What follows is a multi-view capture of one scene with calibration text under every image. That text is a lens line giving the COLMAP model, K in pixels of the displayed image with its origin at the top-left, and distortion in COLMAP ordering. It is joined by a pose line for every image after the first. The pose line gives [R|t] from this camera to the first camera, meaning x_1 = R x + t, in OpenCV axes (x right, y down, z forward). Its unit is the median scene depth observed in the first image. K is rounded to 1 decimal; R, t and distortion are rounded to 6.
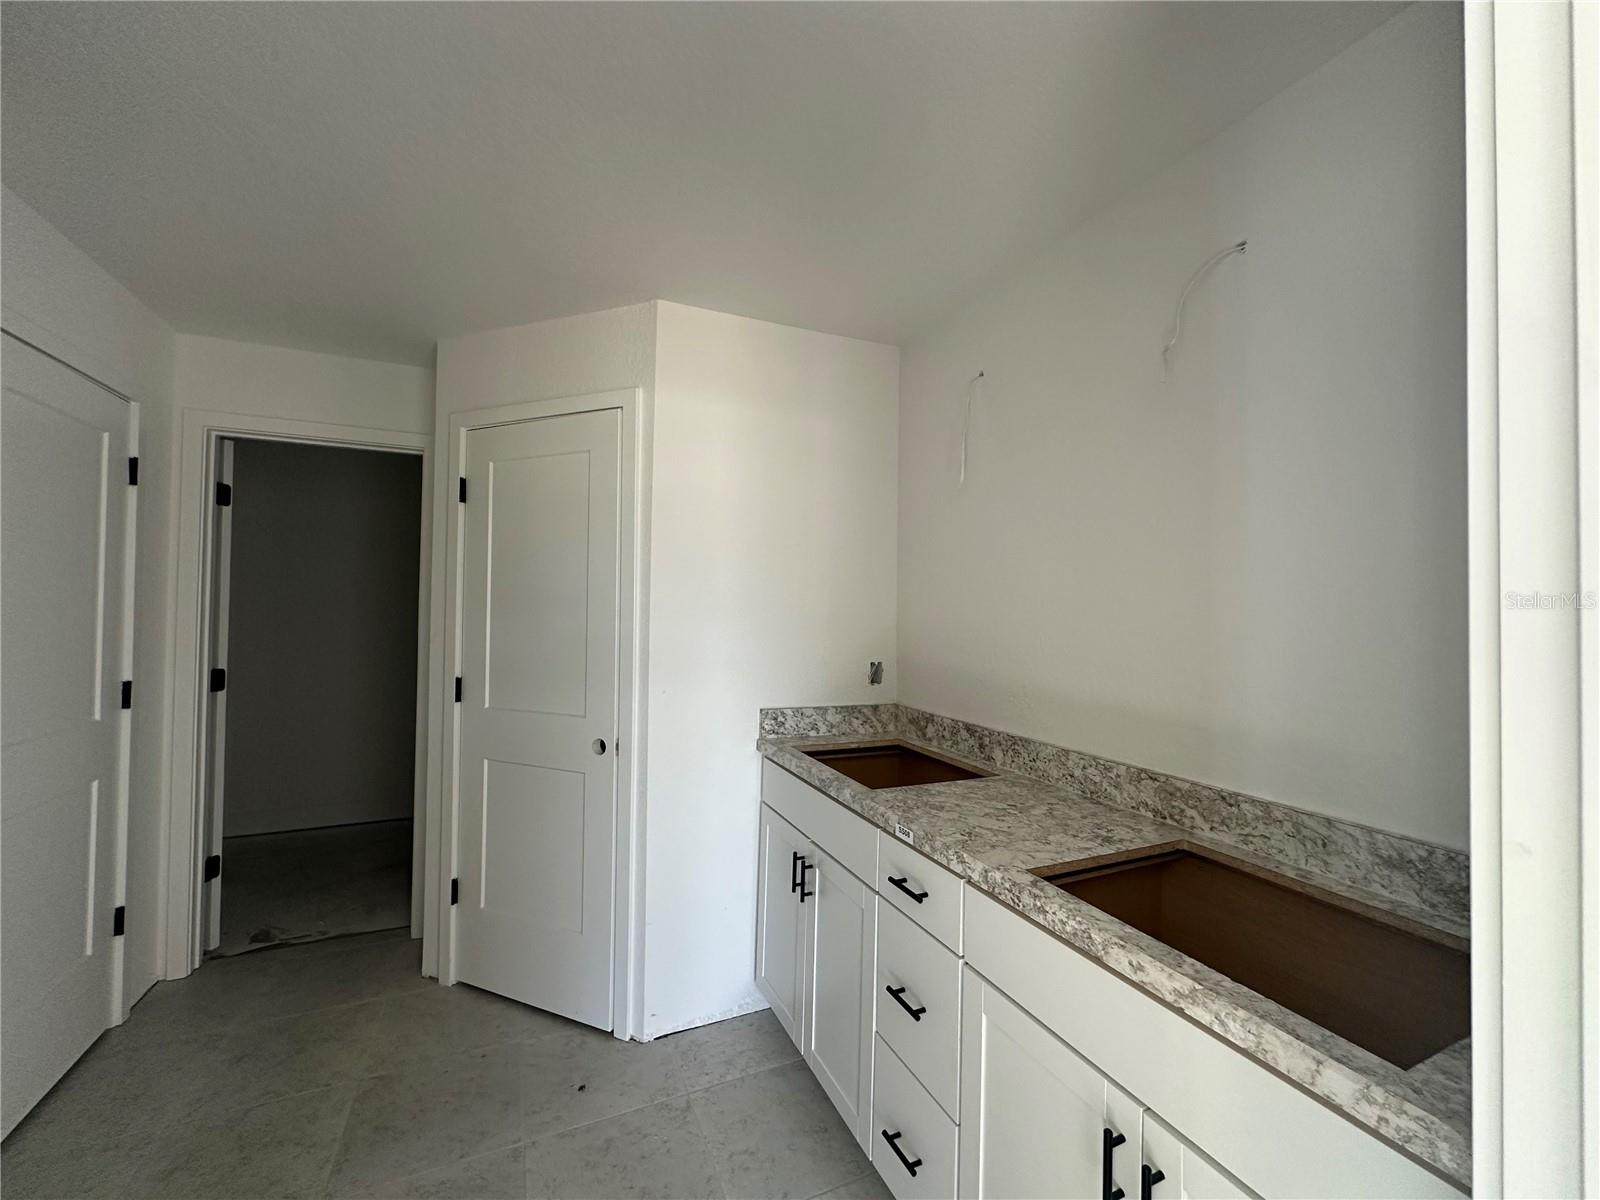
lens RADIAL K [[636.2, 0, 800.0], [0, 636.2, 600.0], [0, 0, 1]] dist [-0.006735, 0.001757]
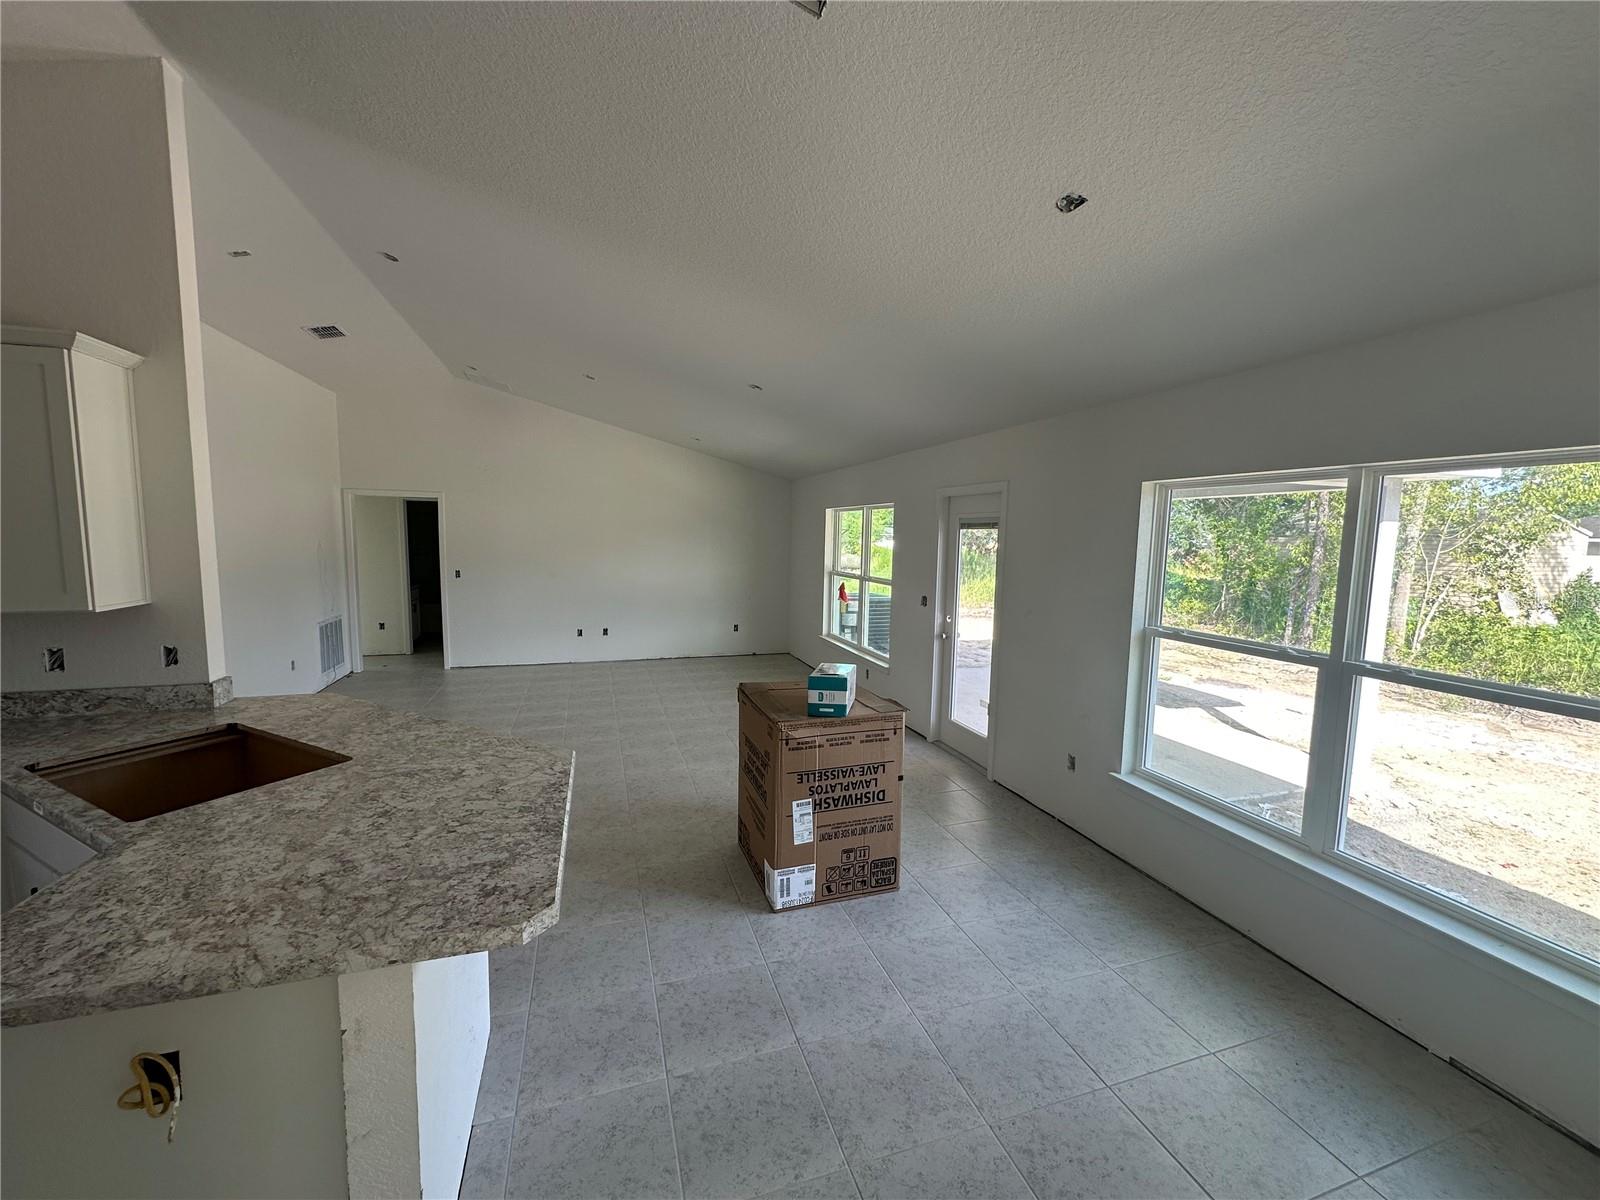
lens RADIAL K [[636.2, 0, 800.0], [0, 636.2, 600.0], [0, 0, 1]] dist [-0.006735, 0.001757]
pose [[-0.782615, 0.023647, -0.622056, 0.569101], [-0.027293, 0.997014, 0.072238, -0.166292], [0.621907, 0.073512, -0.779633, 2.325697]]
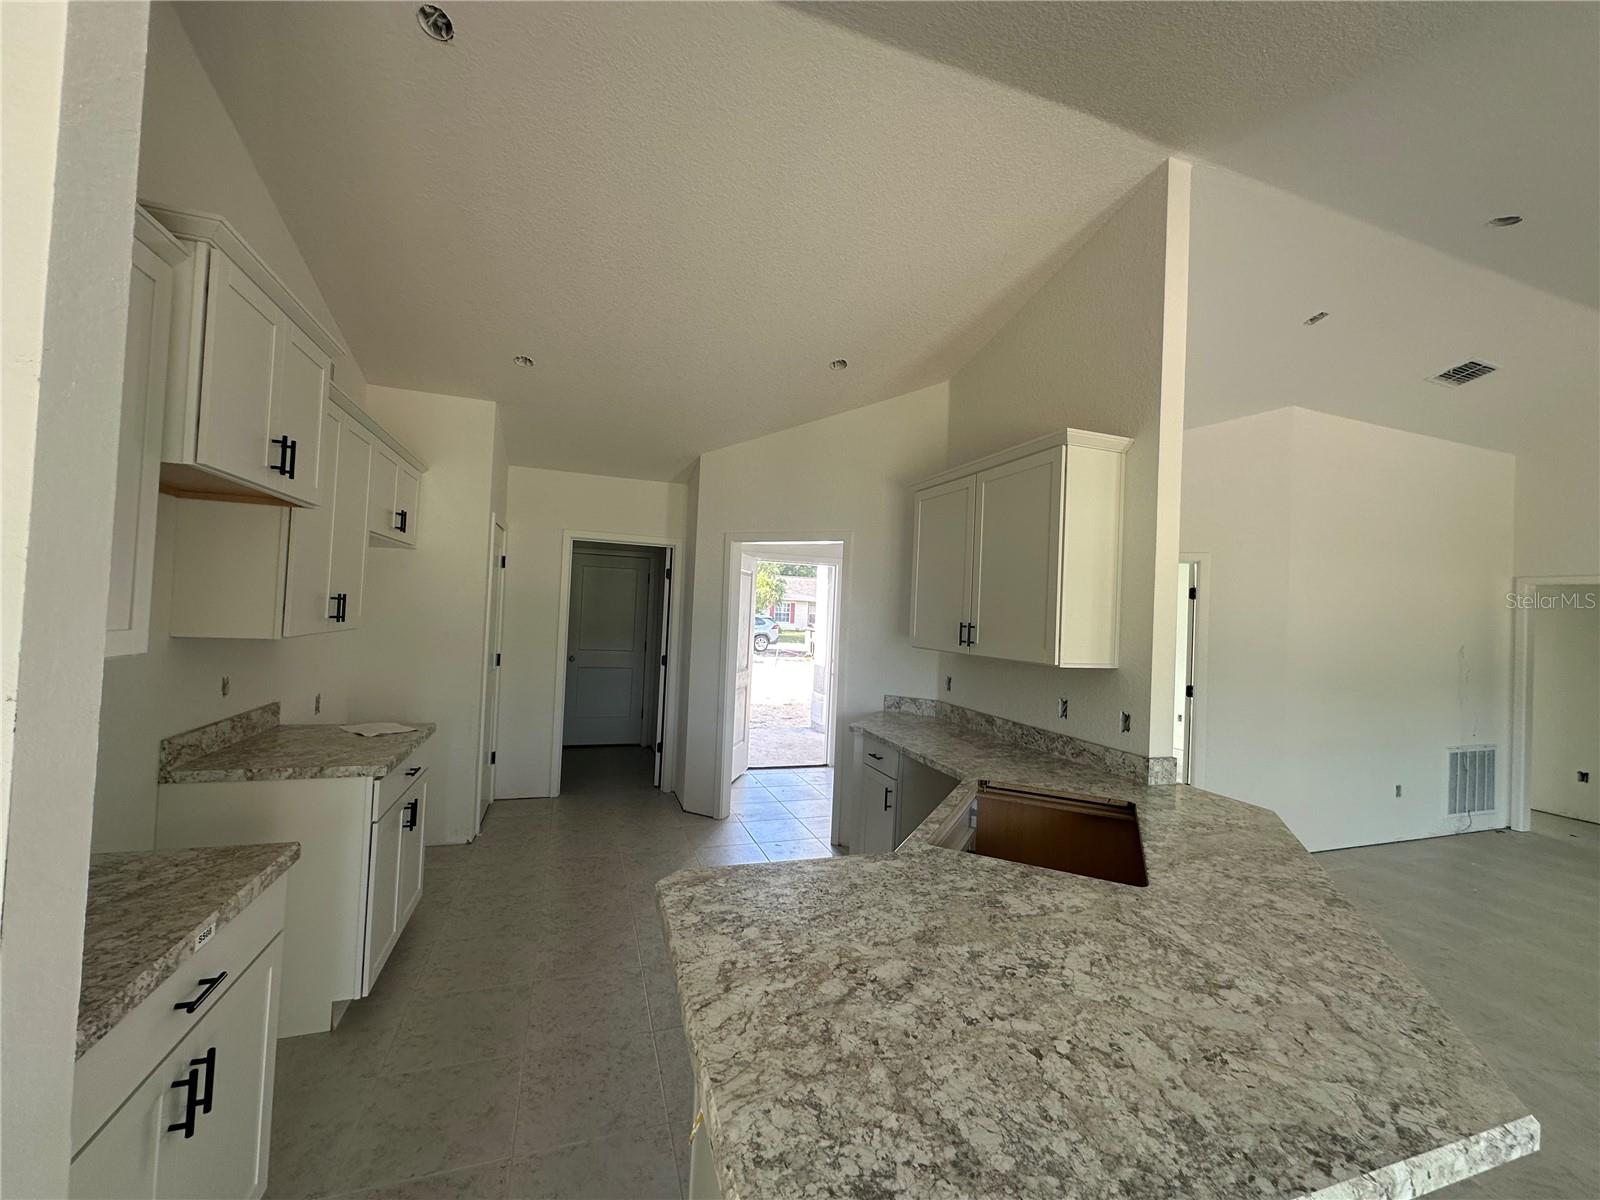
lens RADIAL K [[636.2, 0, 800.0], [0, 636.2, 600.0], [0, 0, 1]] dist [-0.006735, 0.001757]
pose [[-0.634848, -0.041713, 0.771510, 0.033488], [-0.076230, 0.997051, -0.008819, -0.089365], [-0.768867, -0.064411, -0.636156, 1.705769]]
